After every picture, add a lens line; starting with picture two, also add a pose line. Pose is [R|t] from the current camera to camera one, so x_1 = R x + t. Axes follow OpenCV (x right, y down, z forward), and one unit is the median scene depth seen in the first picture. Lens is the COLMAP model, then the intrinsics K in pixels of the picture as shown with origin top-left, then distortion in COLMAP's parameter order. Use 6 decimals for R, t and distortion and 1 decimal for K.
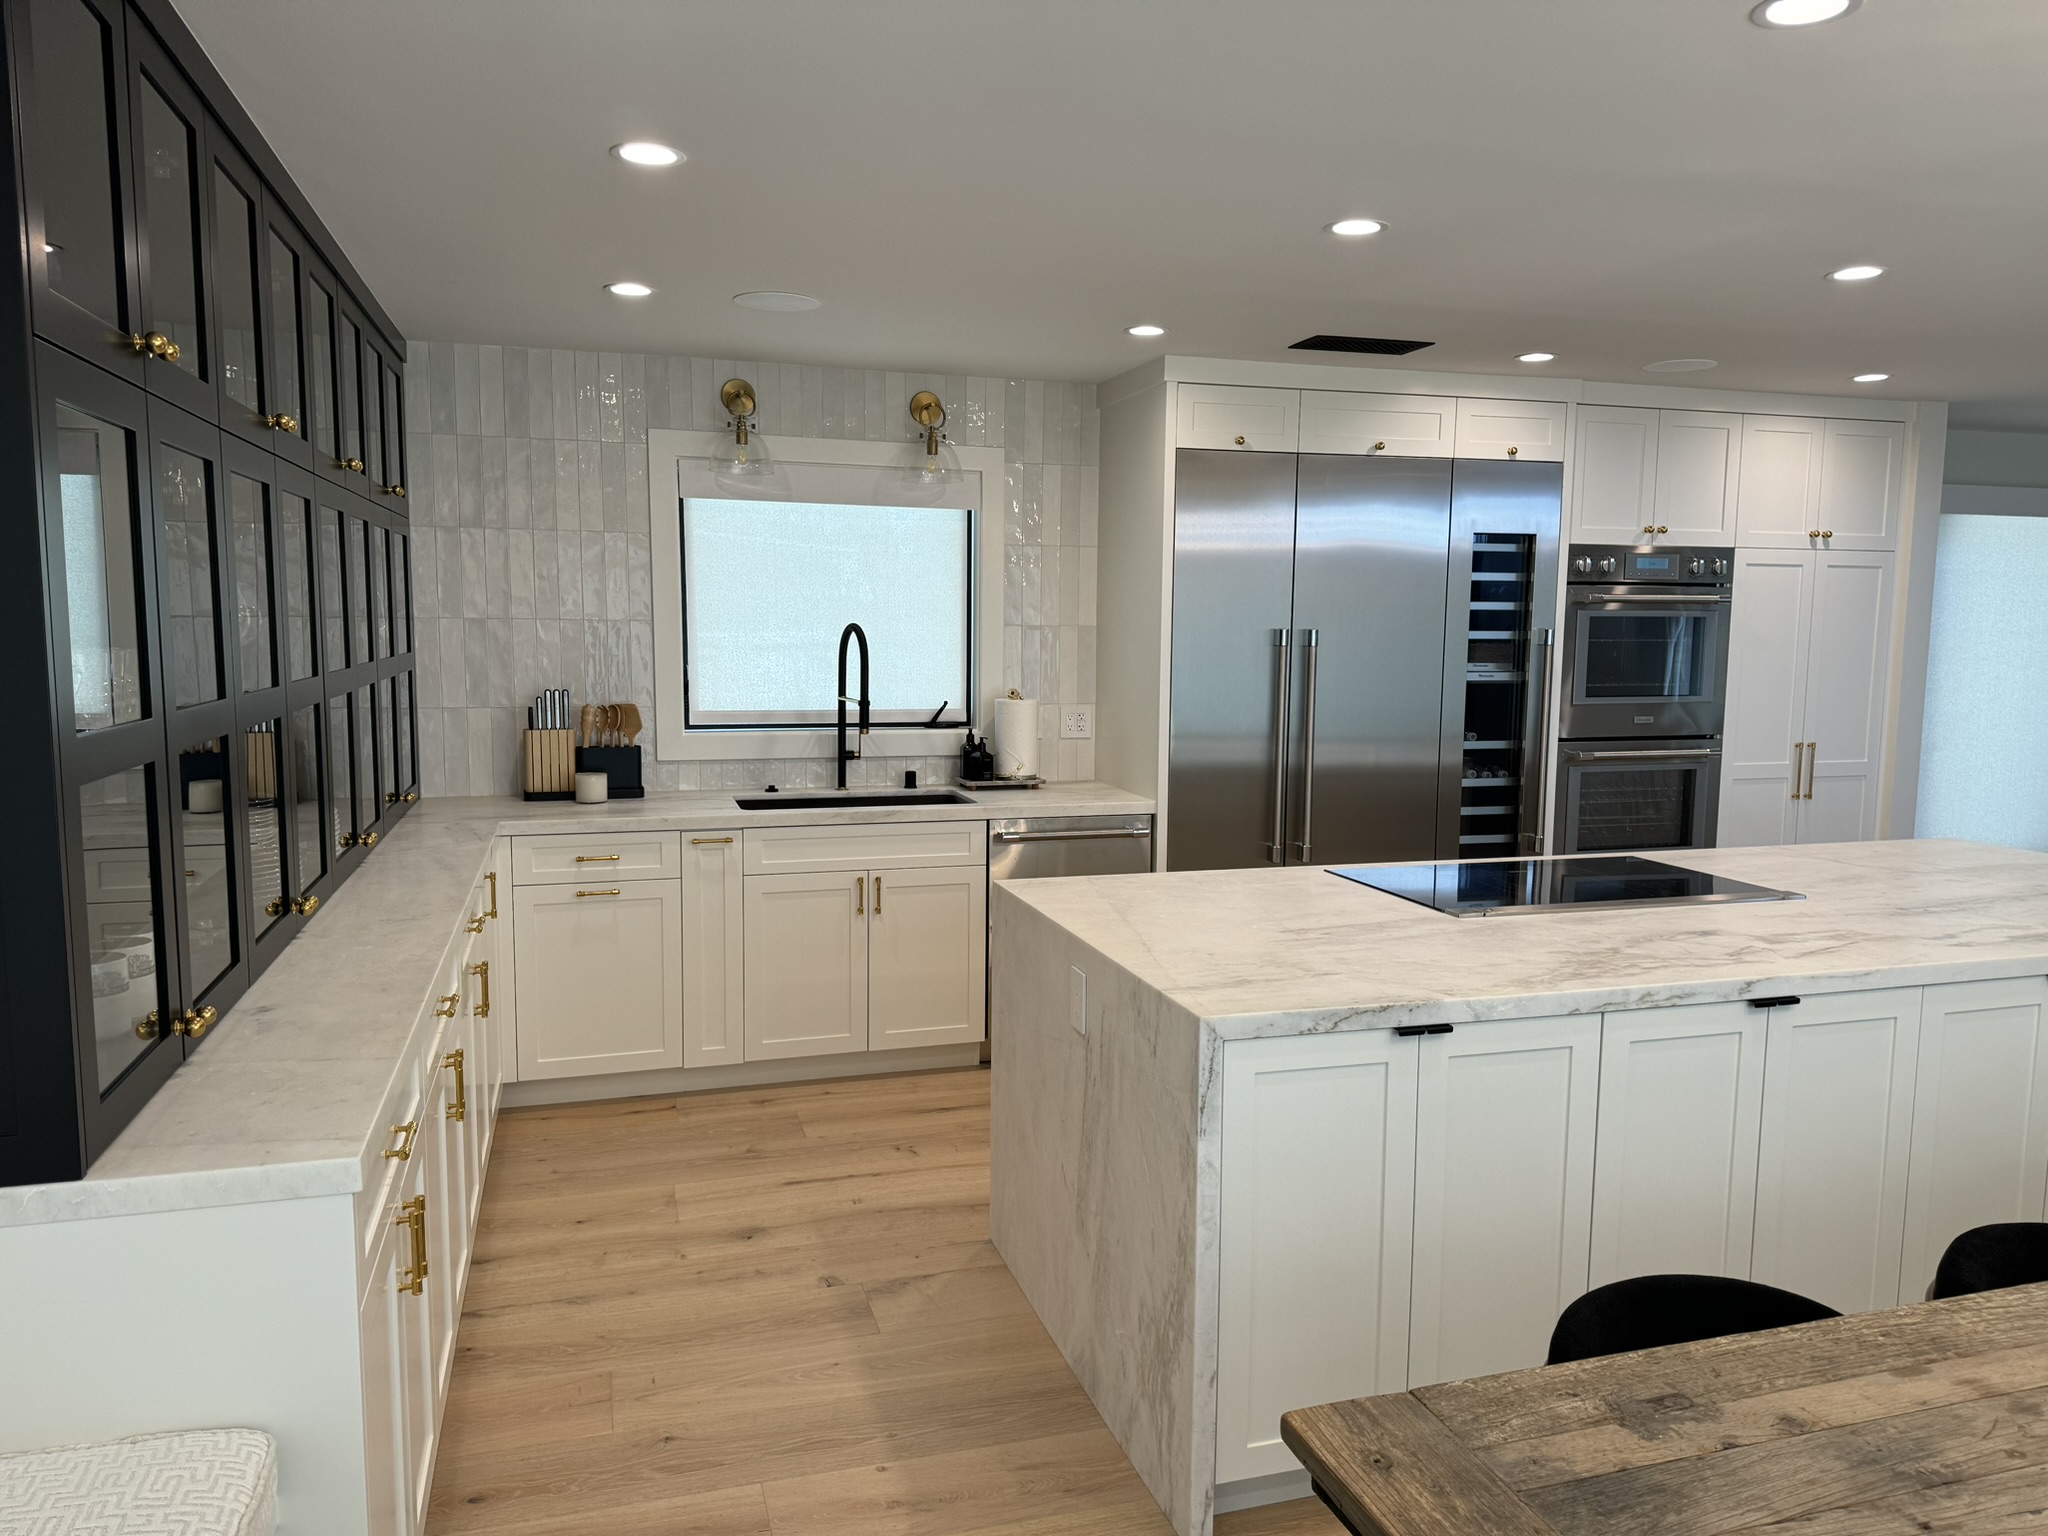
lens RADIAL K [[1438.5, 0, 1057.0], [0, 1438.5, 783.0], [0, 0, 1]] dist [0.074278, -0.094709]
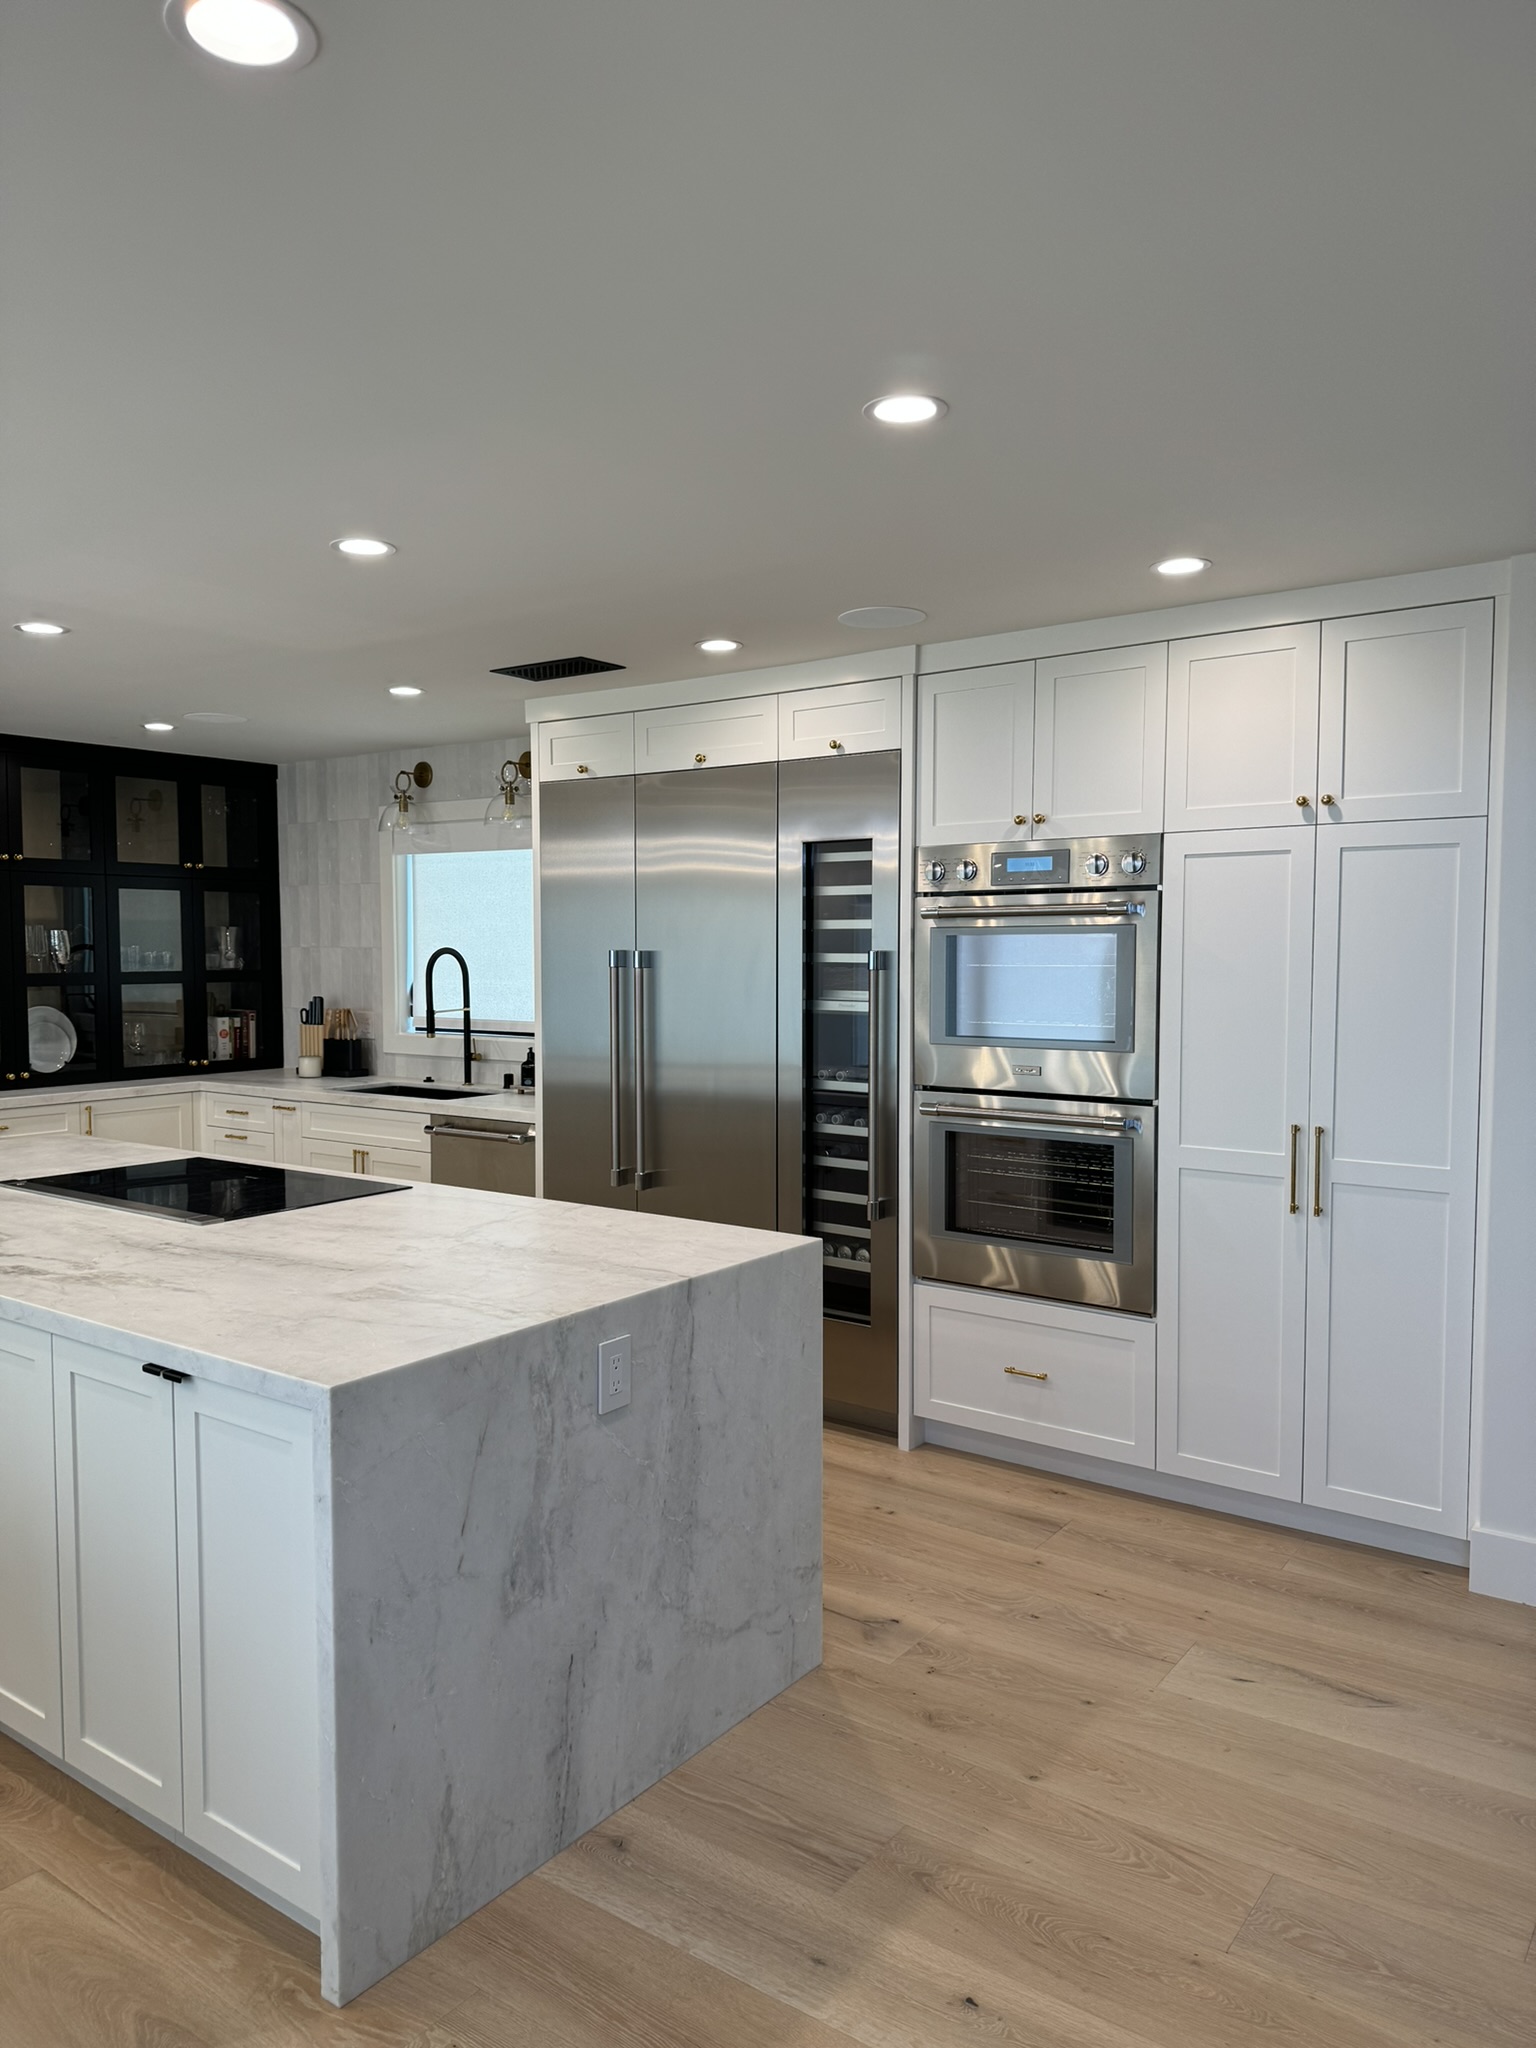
lens RADIAL K [[1438.5, 0, 768.2], [0, 1438.5, 1025.0], [0, 0, 1]] dist [0.074278, -0.094709]
pose [[0.590156, 0.036088, -0.806482, 1.019325], [-0.085215, 0.996204, -0.017780, -0.047018], [0.802779, 0.079217, 0.590991, 0.497960]]
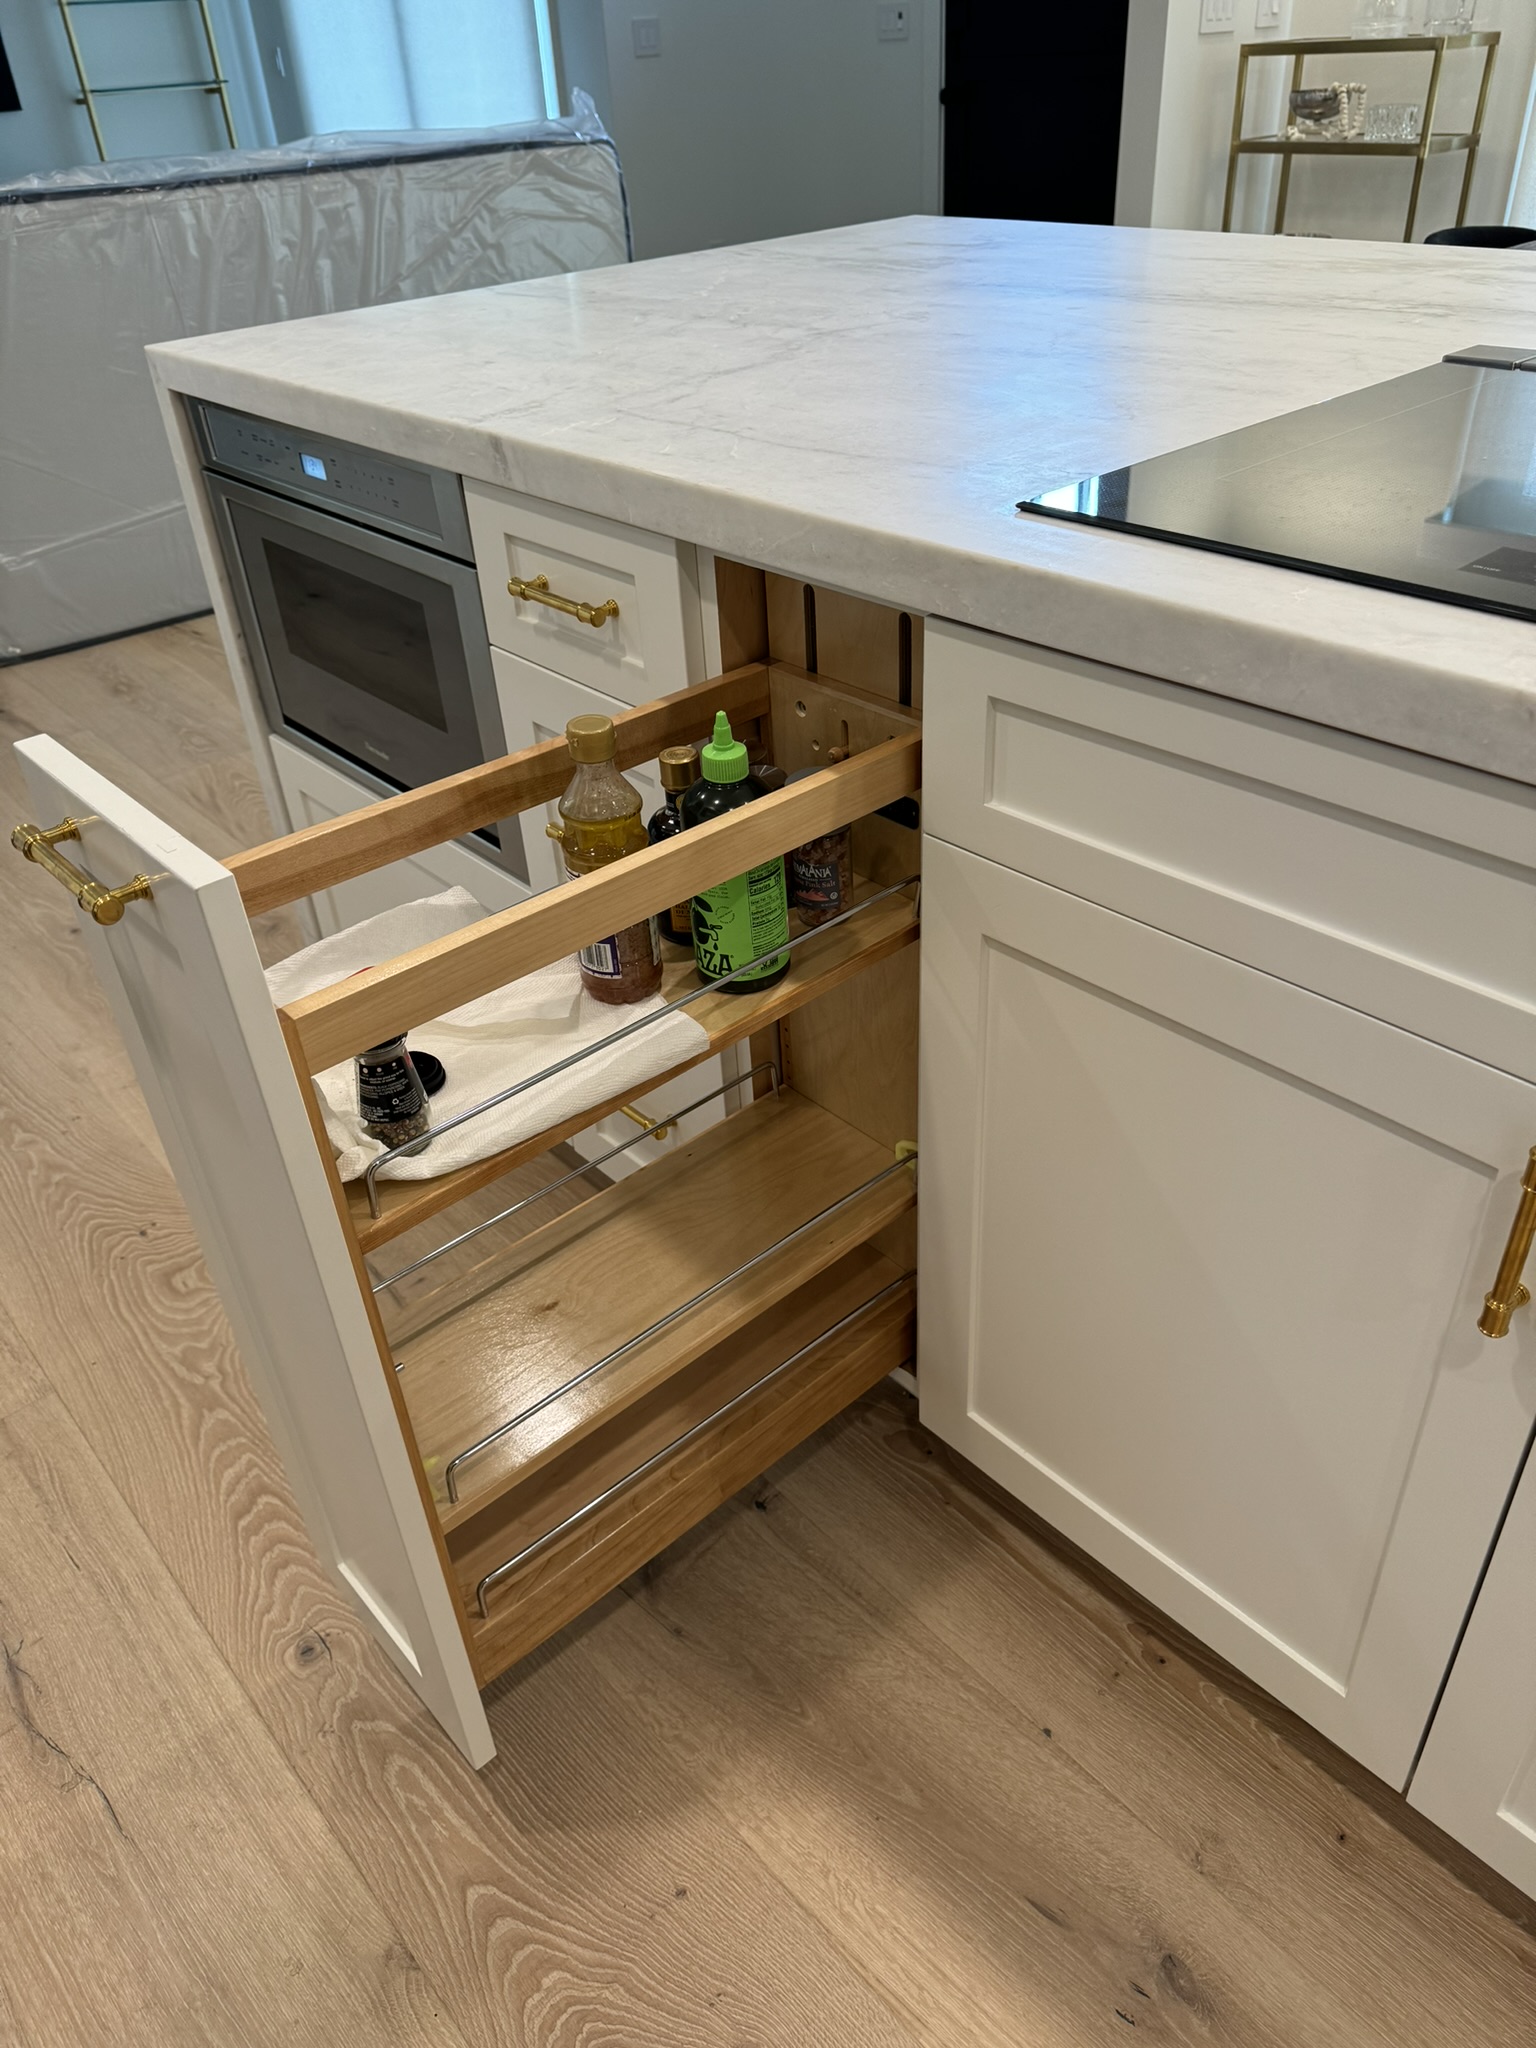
lens RADIAL K [[1438.5, 0, 748.2], [0, 1438.5, 1034.0], [0, 0, 1]] dist [0.074278, -0.094709]
pose [[-0.392367, -0.511417, 0.764527, 0.151433], [0.148821, 0.784932, 0.601444, -0.025504], [-0.907690, 0.349764, -0.231871, 0.896066]]
